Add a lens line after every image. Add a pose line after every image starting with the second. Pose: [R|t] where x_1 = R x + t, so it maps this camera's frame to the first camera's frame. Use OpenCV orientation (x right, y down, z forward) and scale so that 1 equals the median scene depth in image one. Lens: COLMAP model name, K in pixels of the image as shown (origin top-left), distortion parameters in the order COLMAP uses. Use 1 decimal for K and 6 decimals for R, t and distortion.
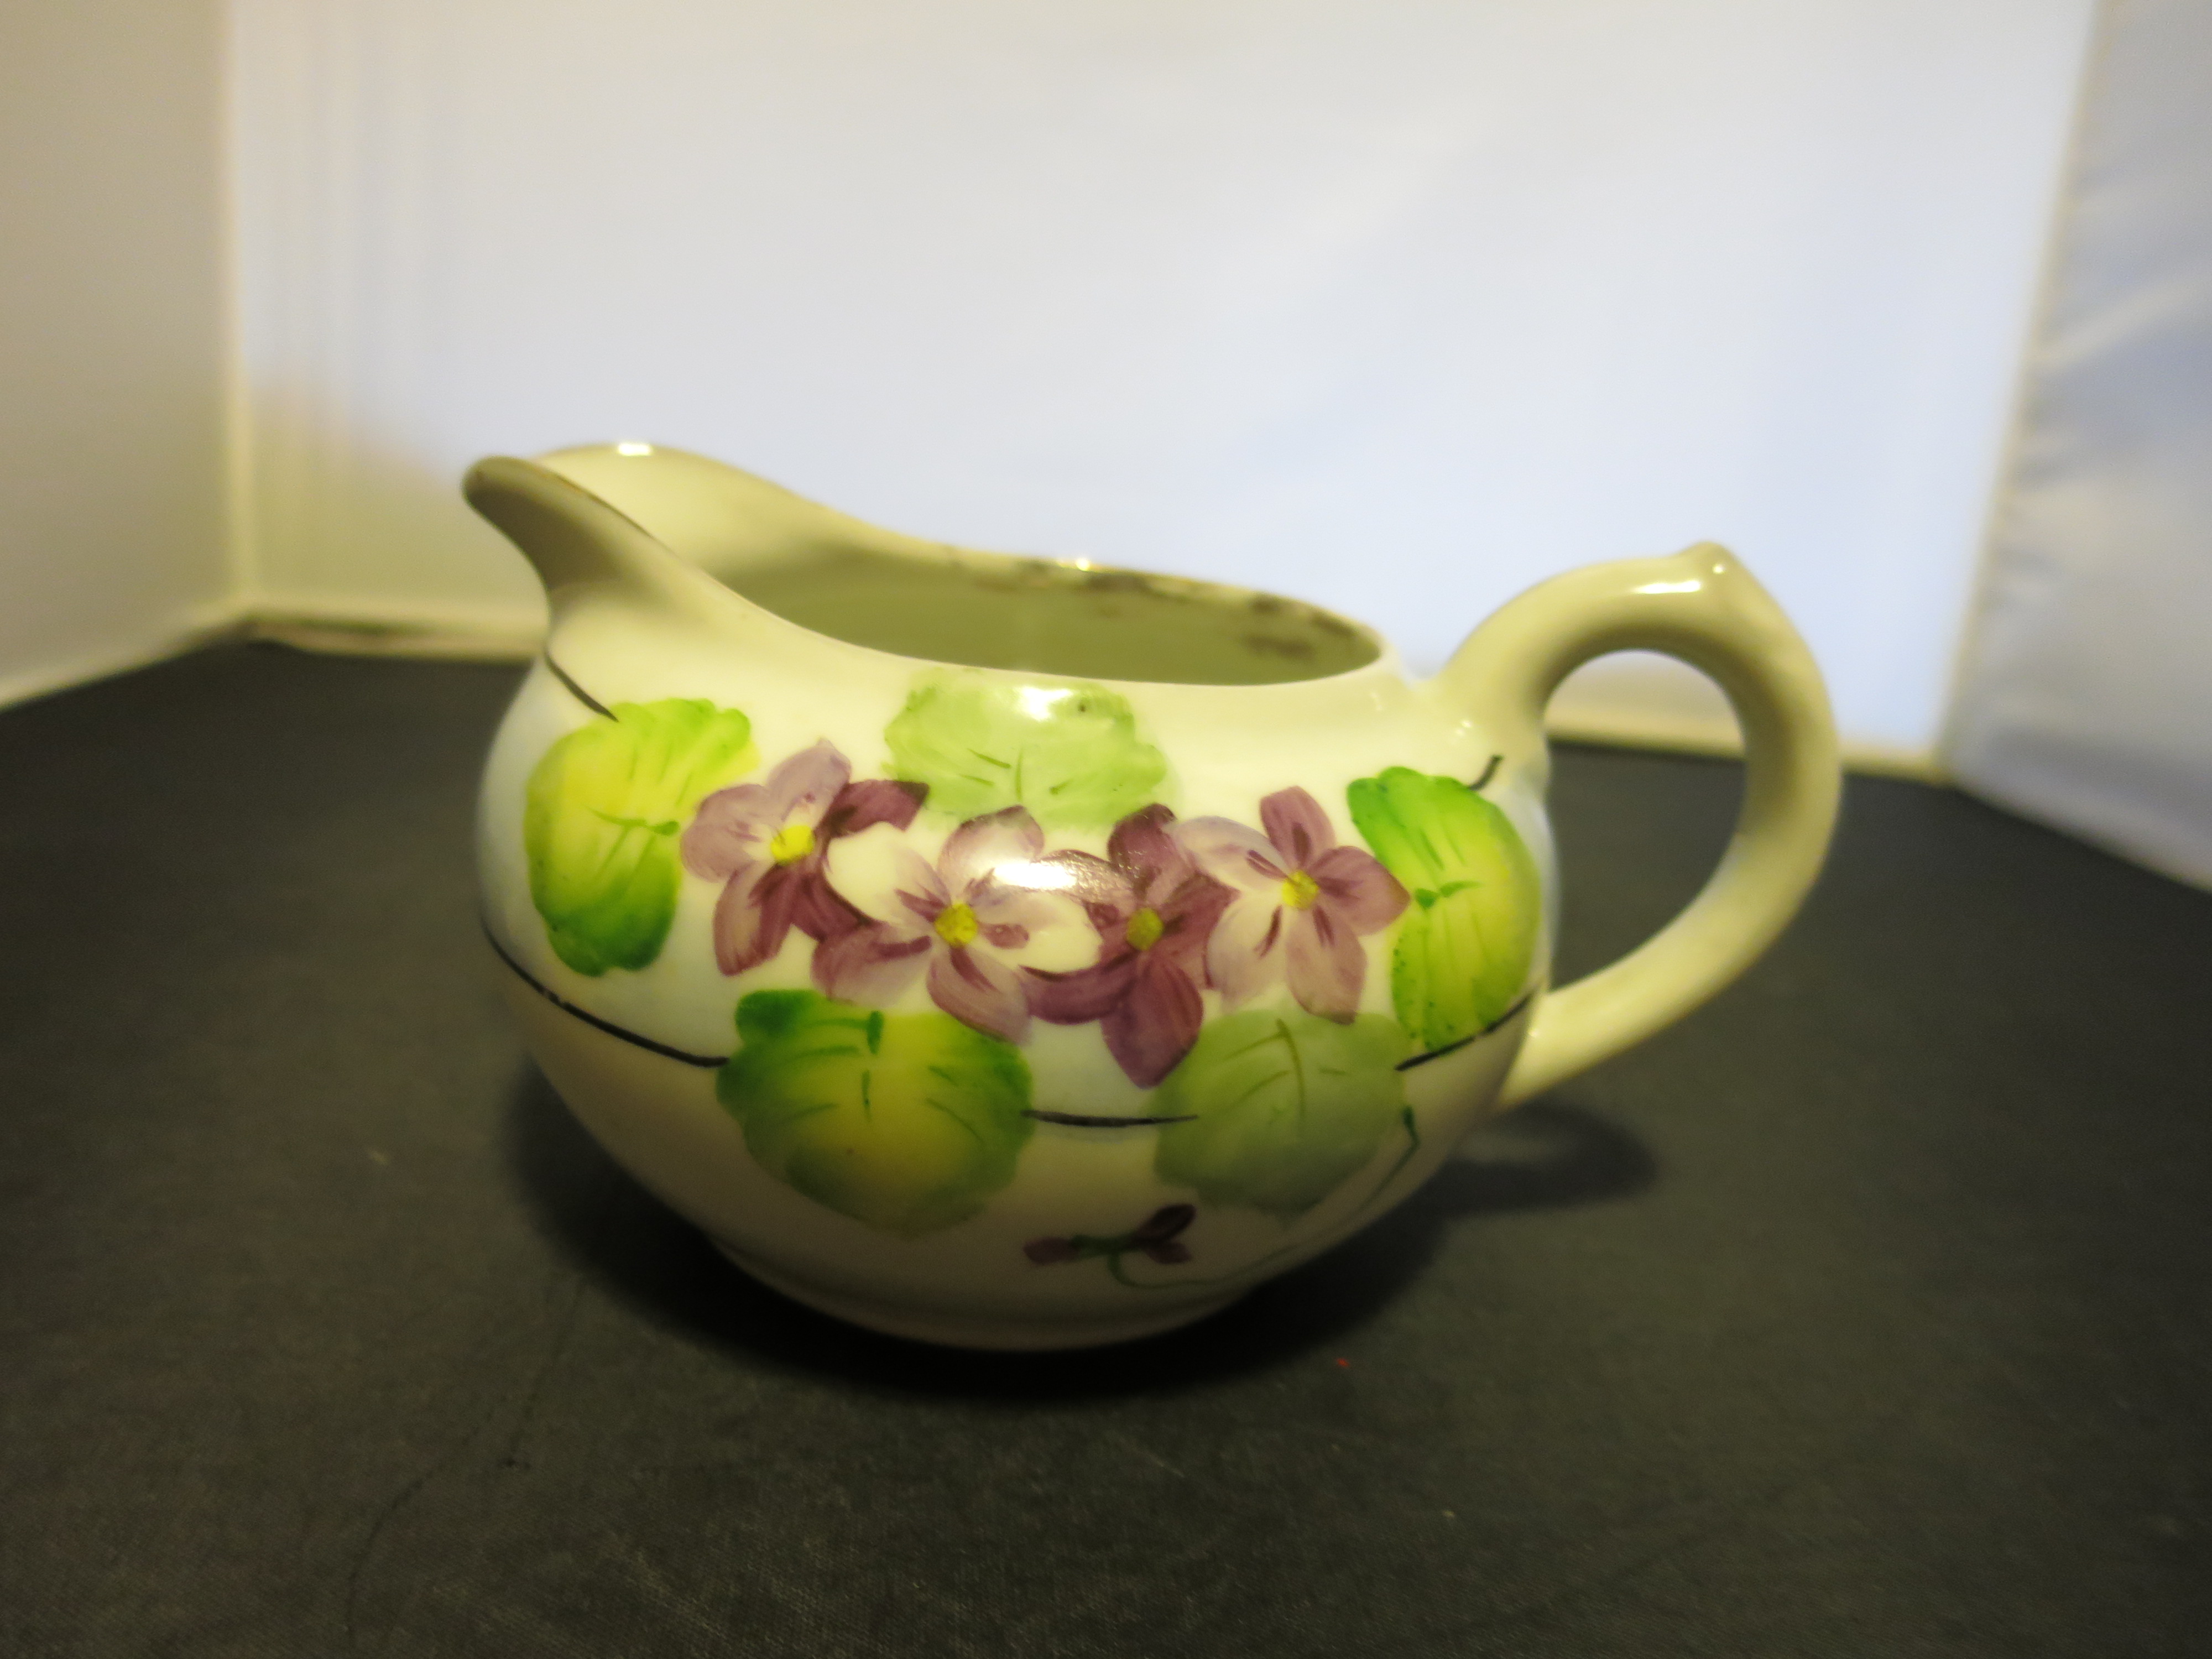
lens RADIAL K [[1607.5, 0, 1098.2], [0, 1607.5, 818.0], [0, 0, 1]] dist [-0.047078, 0.007215]
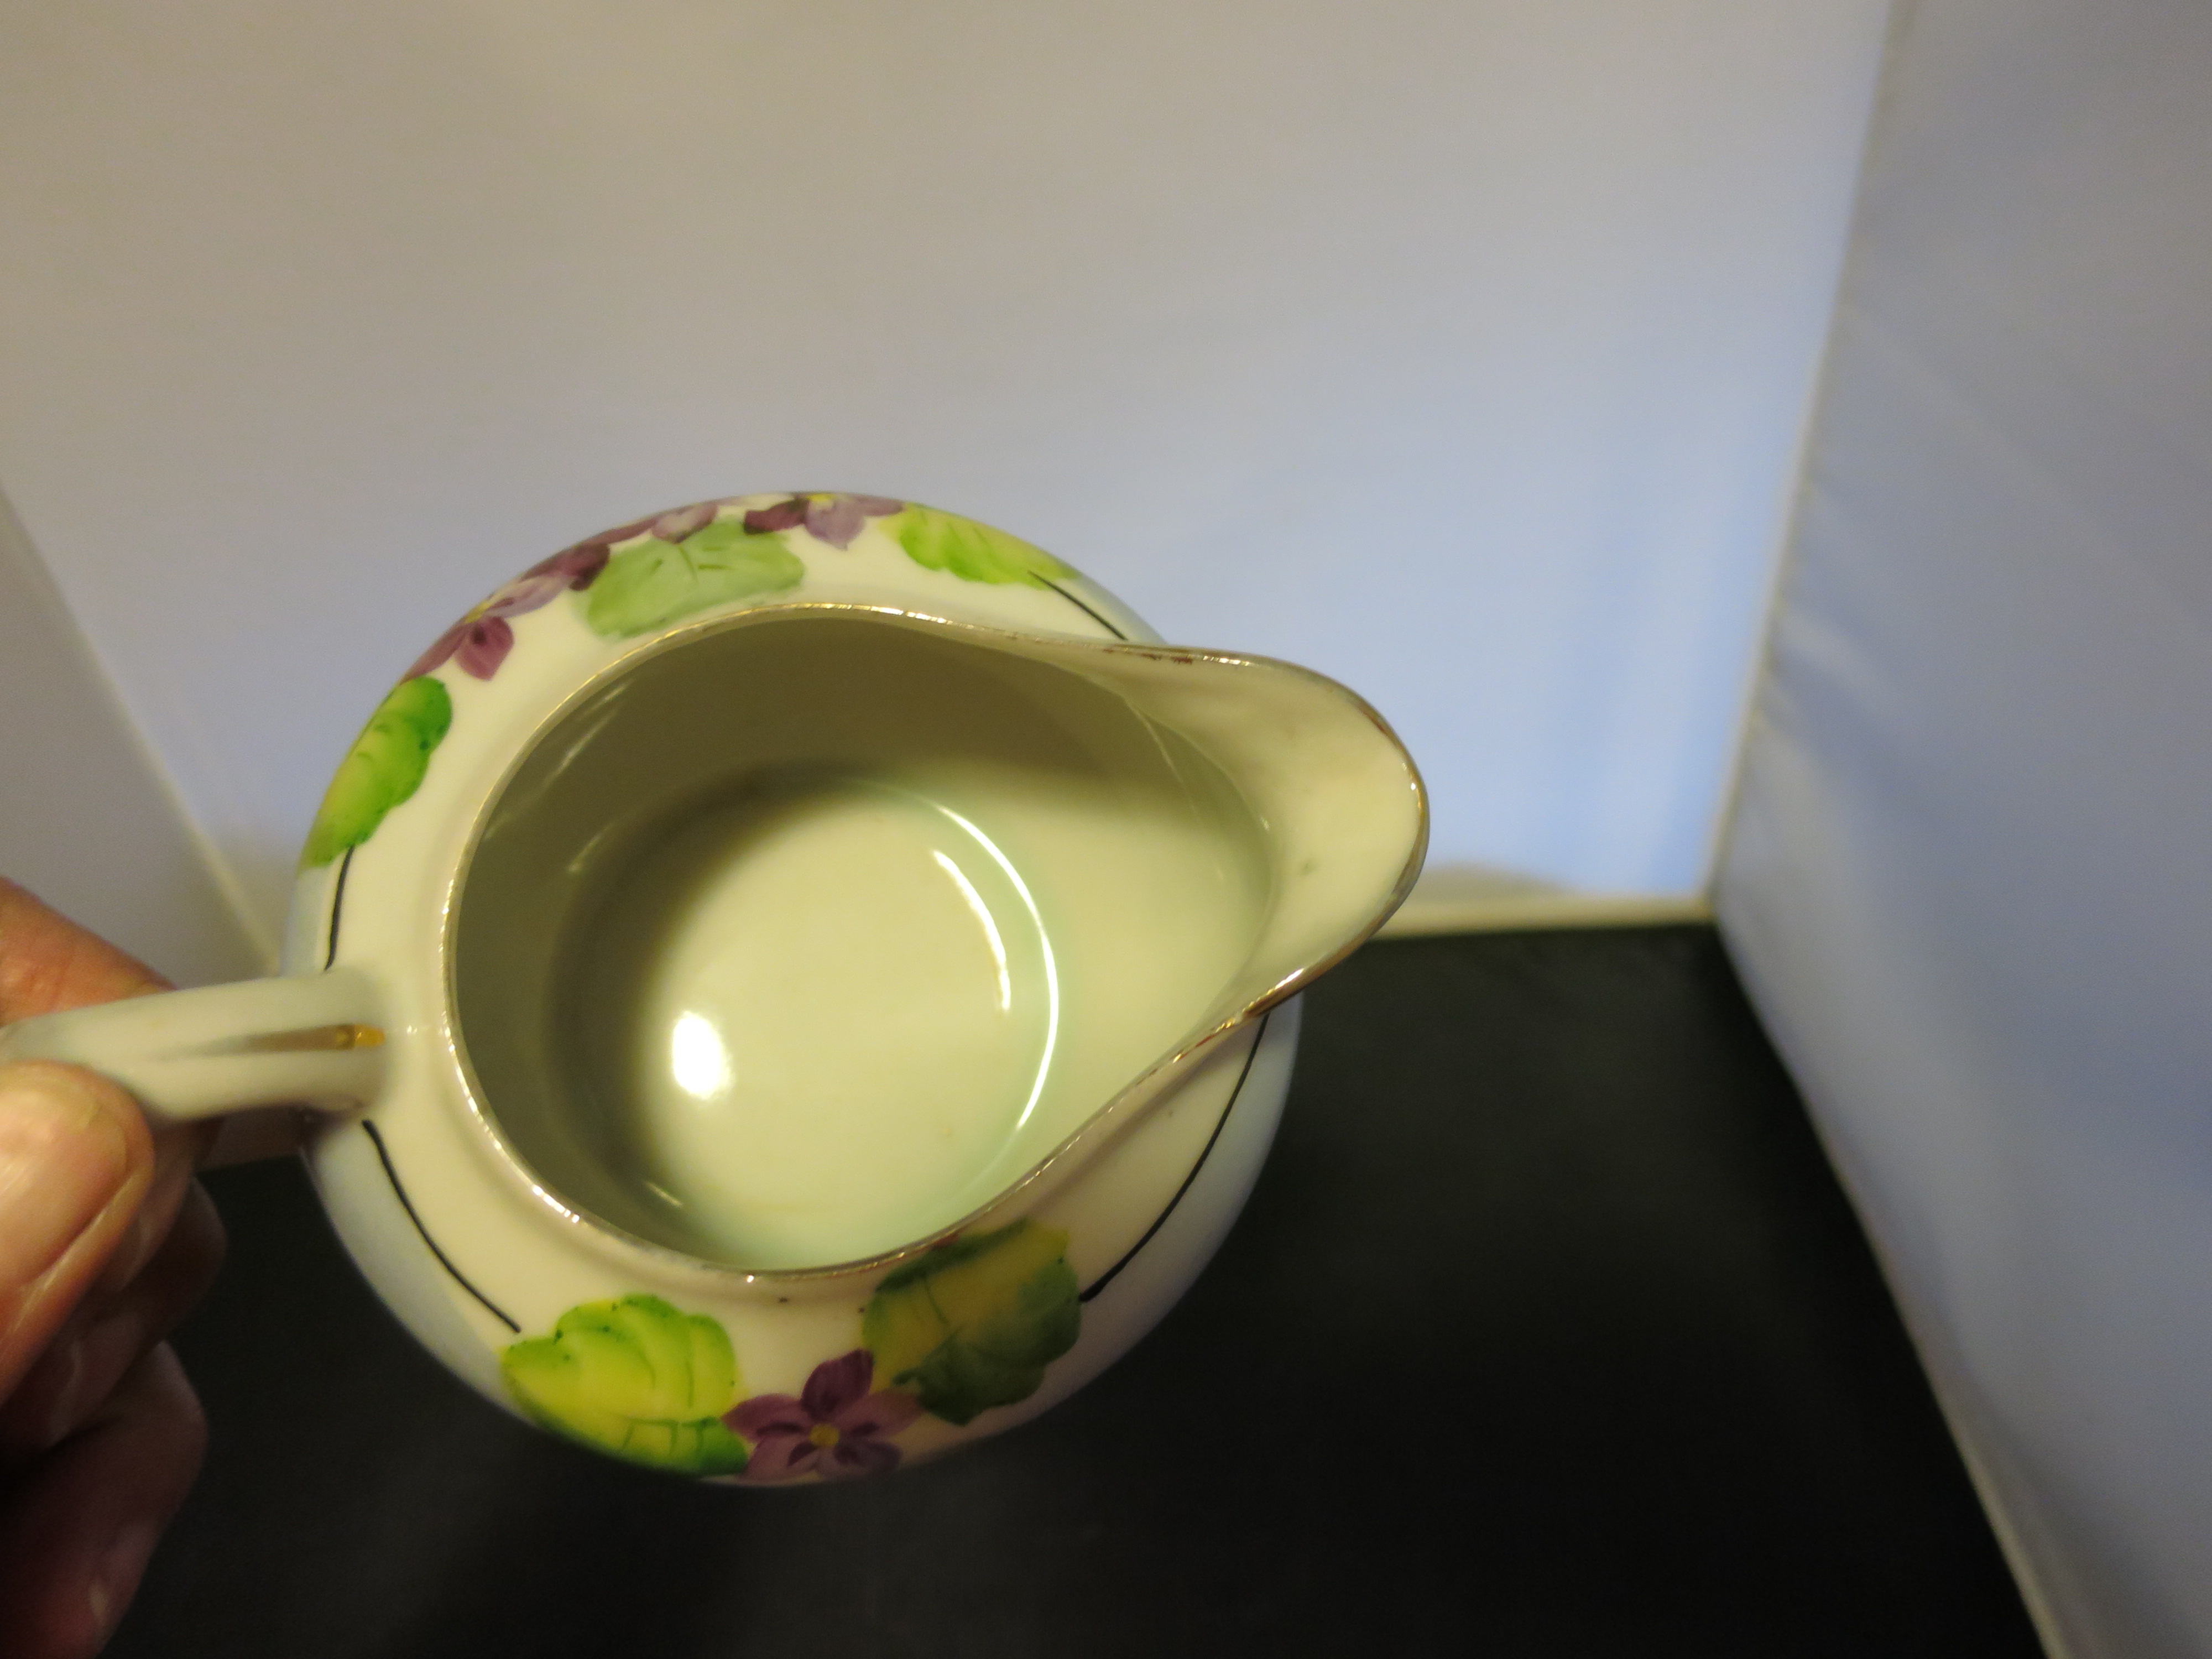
lens RADIAL K [[1607.5, 0, 1098.4], [0, 1607.5, 834.4], [0, 0, 1]] dist [-0.047078, 0.007215]
pose [[-0.900215, 0.284380, -0.329758, 0.146079], [-0.342858, 0.003945, 0.939379, -1.381727], [0.268442, 0.958703, 0.093950, 1.166073]]
